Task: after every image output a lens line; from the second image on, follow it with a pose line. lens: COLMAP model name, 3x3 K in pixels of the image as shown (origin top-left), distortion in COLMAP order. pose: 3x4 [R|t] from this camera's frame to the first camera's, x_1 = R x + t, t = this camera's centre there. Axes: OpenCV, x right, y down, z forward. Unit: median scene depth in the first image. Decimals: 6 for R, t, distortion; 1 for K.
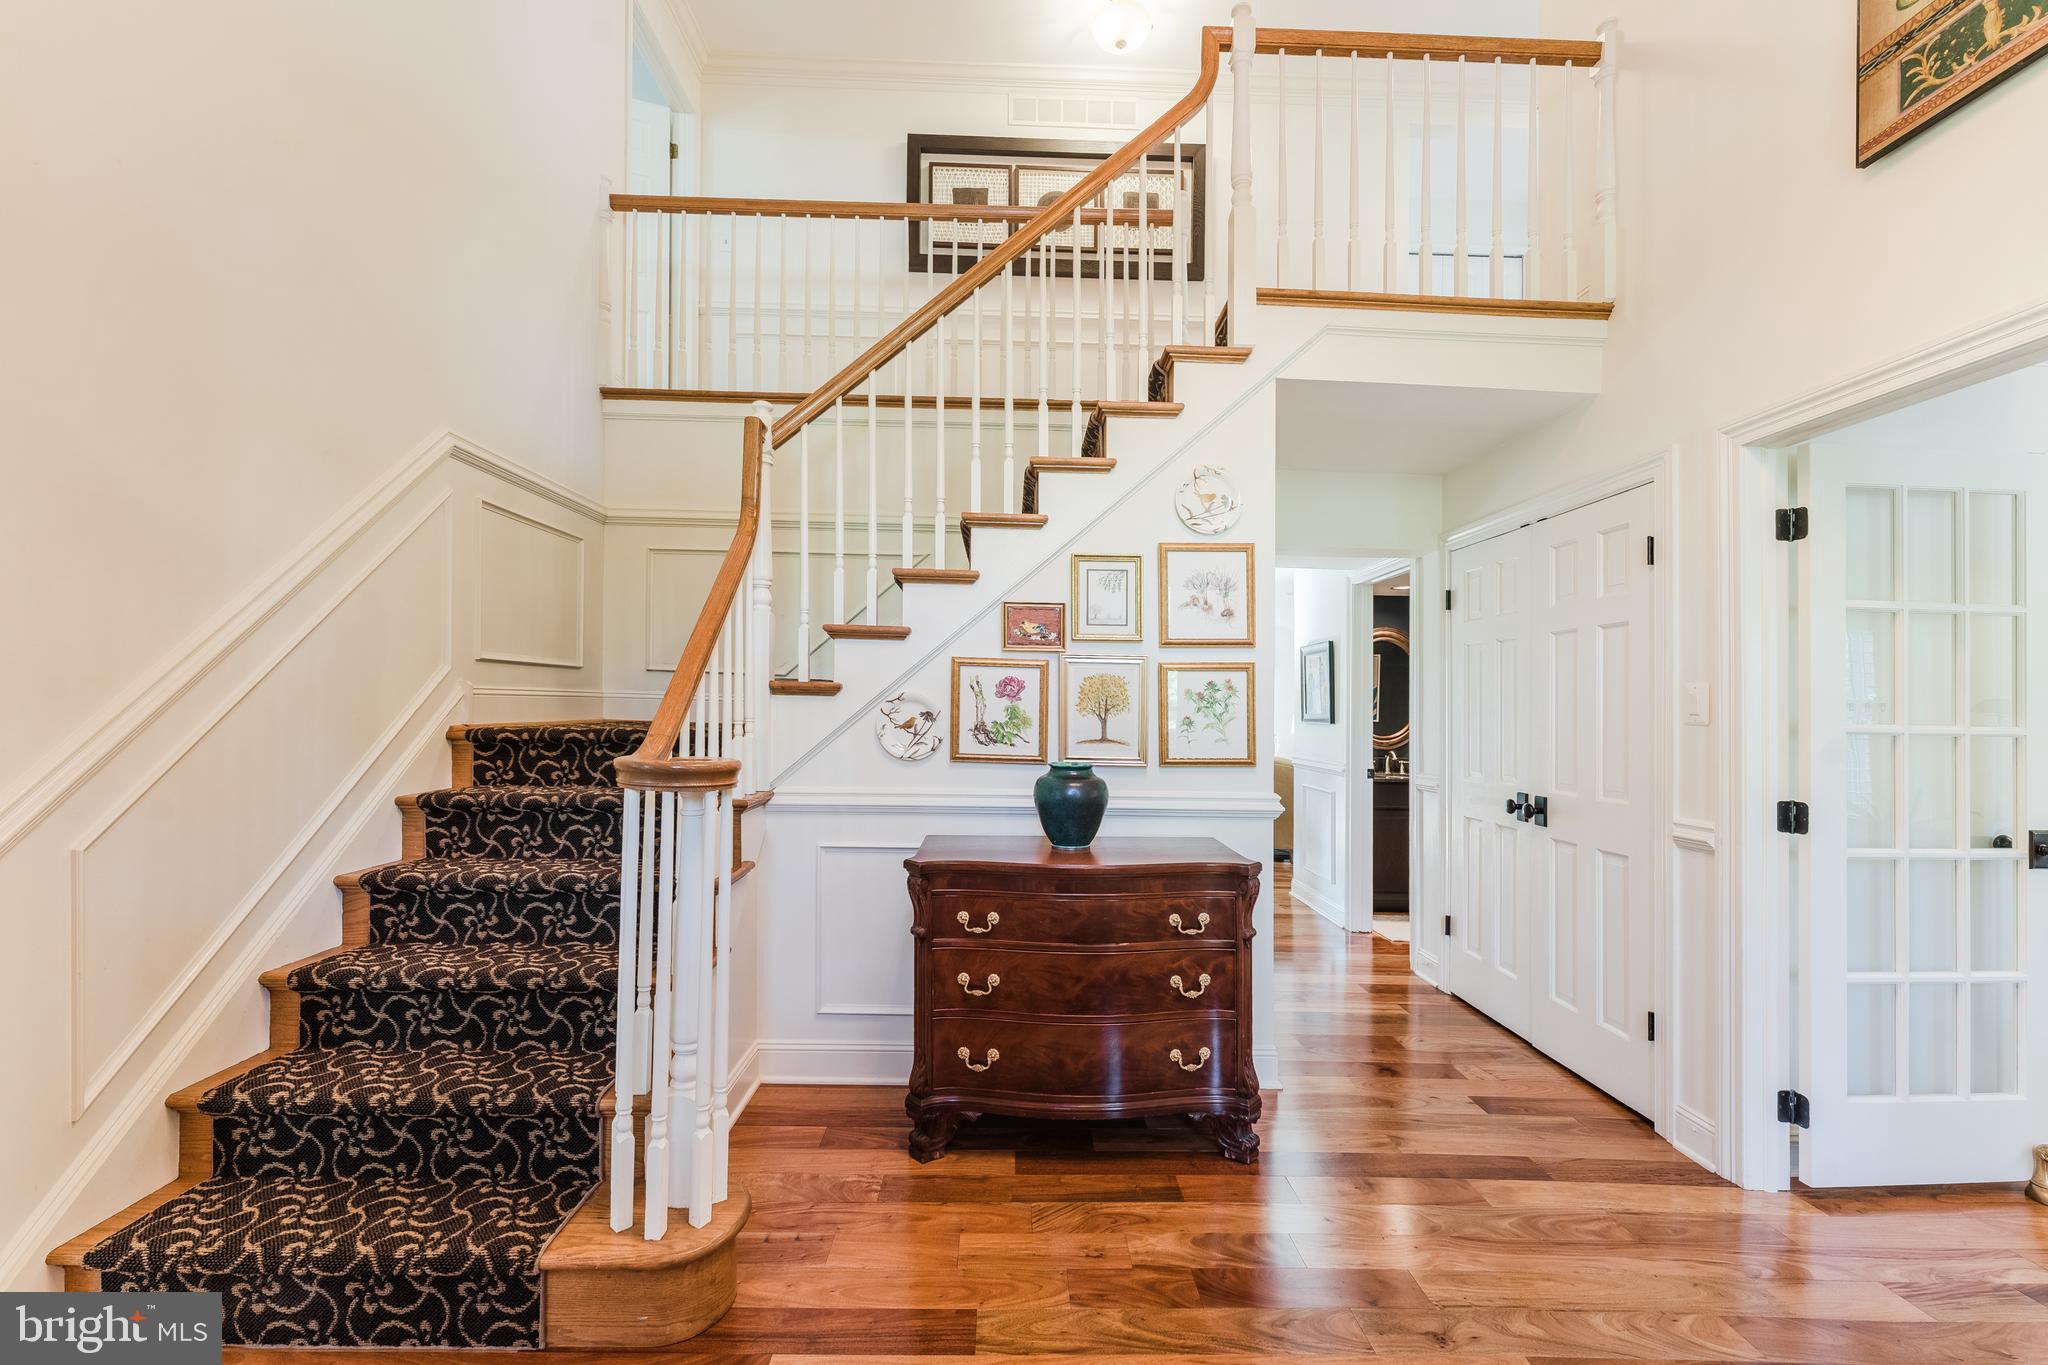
lens RADIAL K [[828.3, 0, 1024.0], [0, 828.3, 682.5], [0, 0, 1]] dist [0.000831, -0.000359]
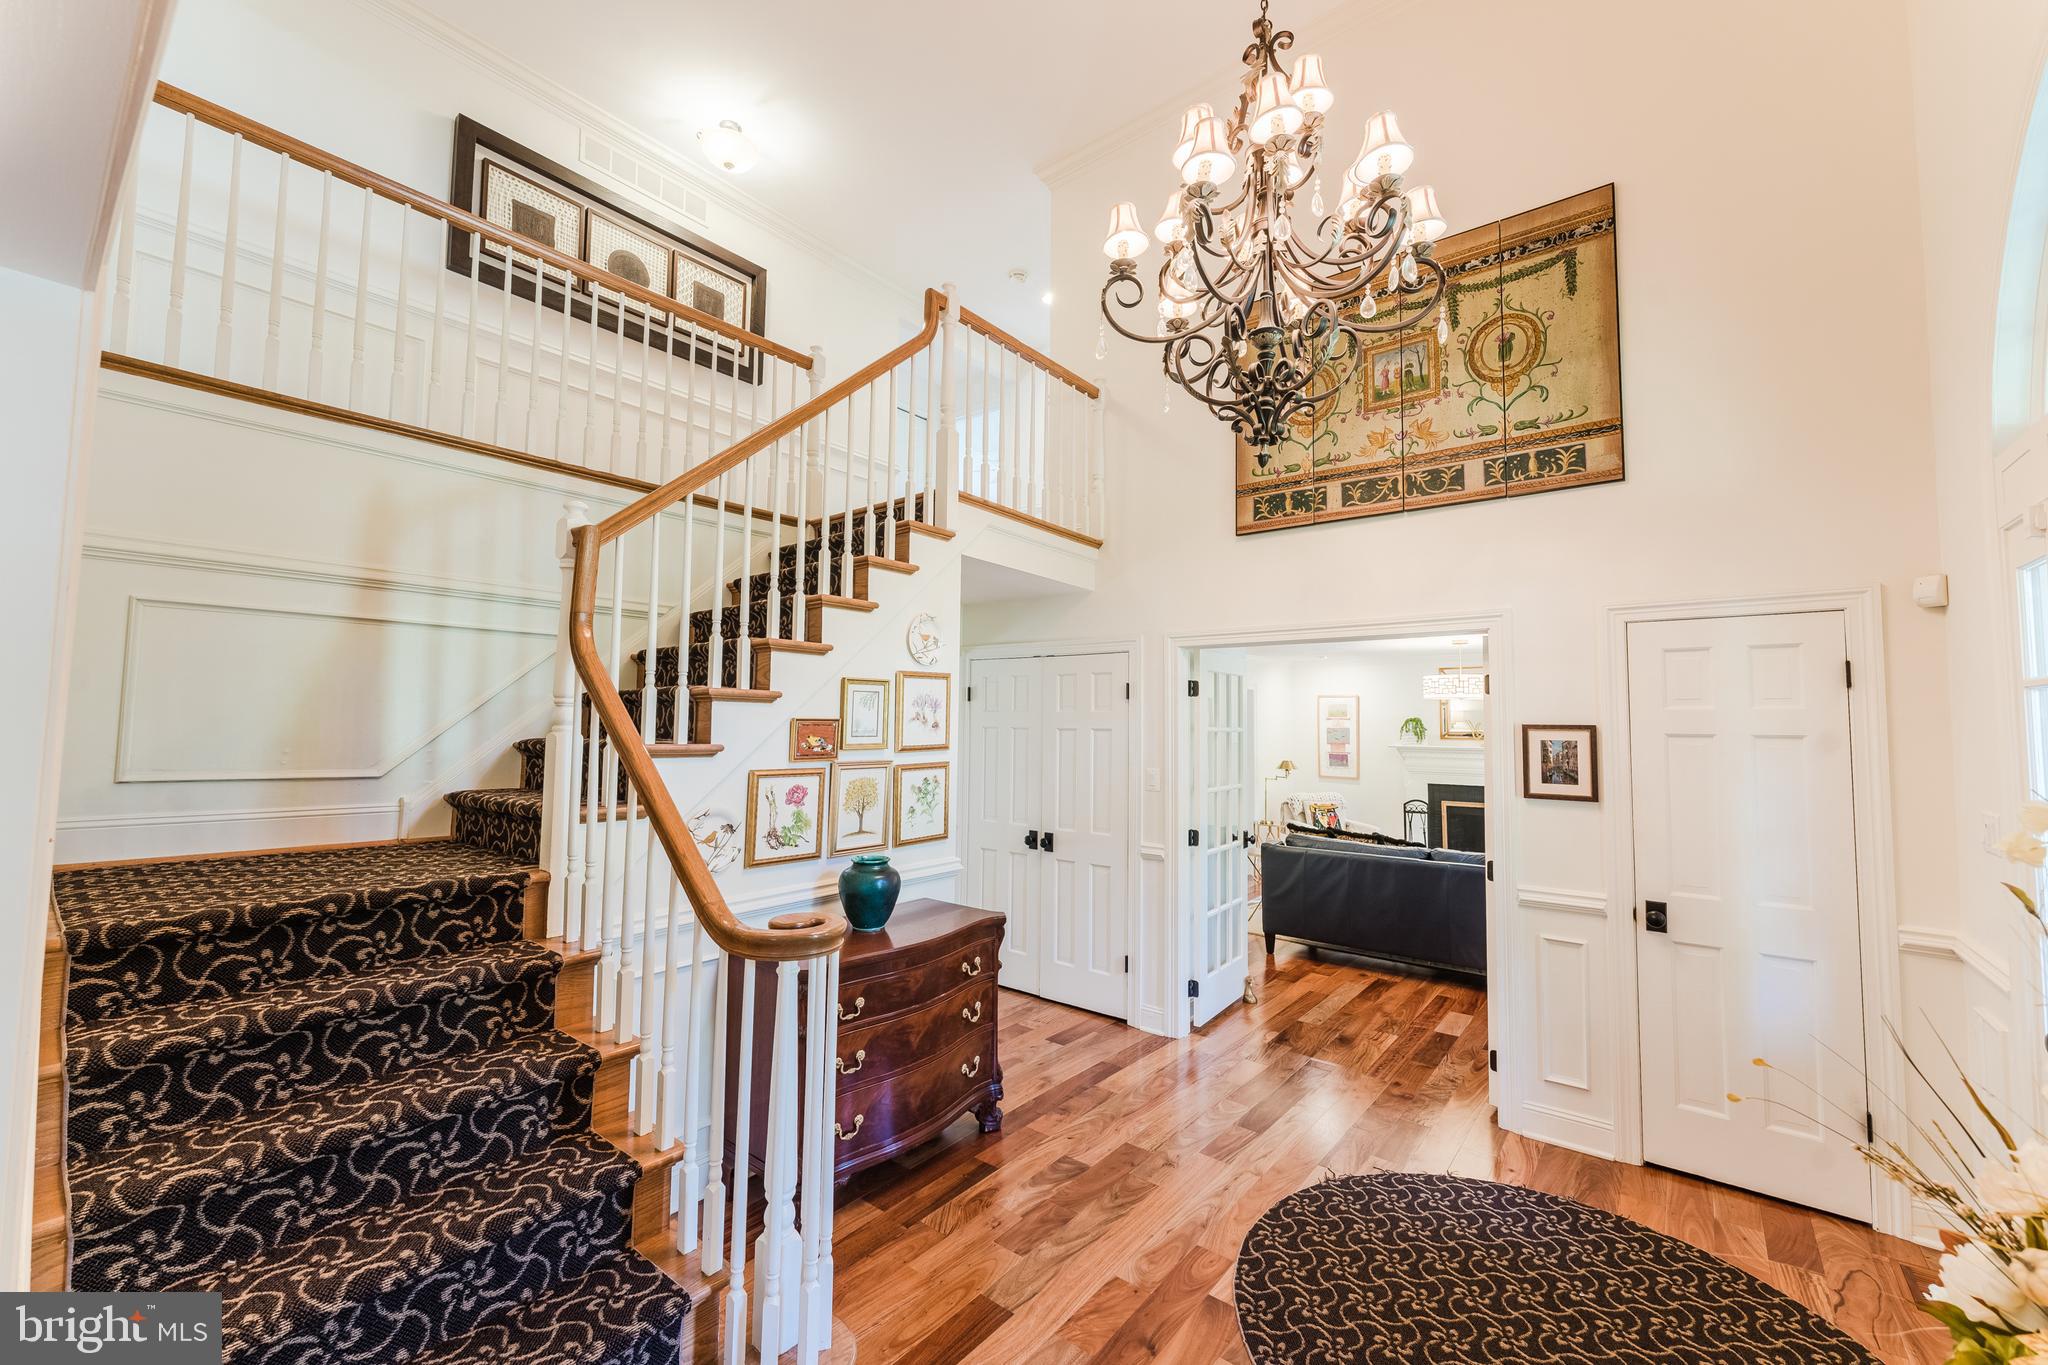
lens RADIAL K [[813.3, 0, 1024.0], [0, 813.3, 651.1], [0, 0, 1]] dist [0.000368, -0.000148]
pose [[0.639656, 0.056063, 0.766614, -0.678552], [-0.020939, 0.998237, -0.055531, -0.133950], [-0.768376, 0.019469, 0.639702, 0.050266]]
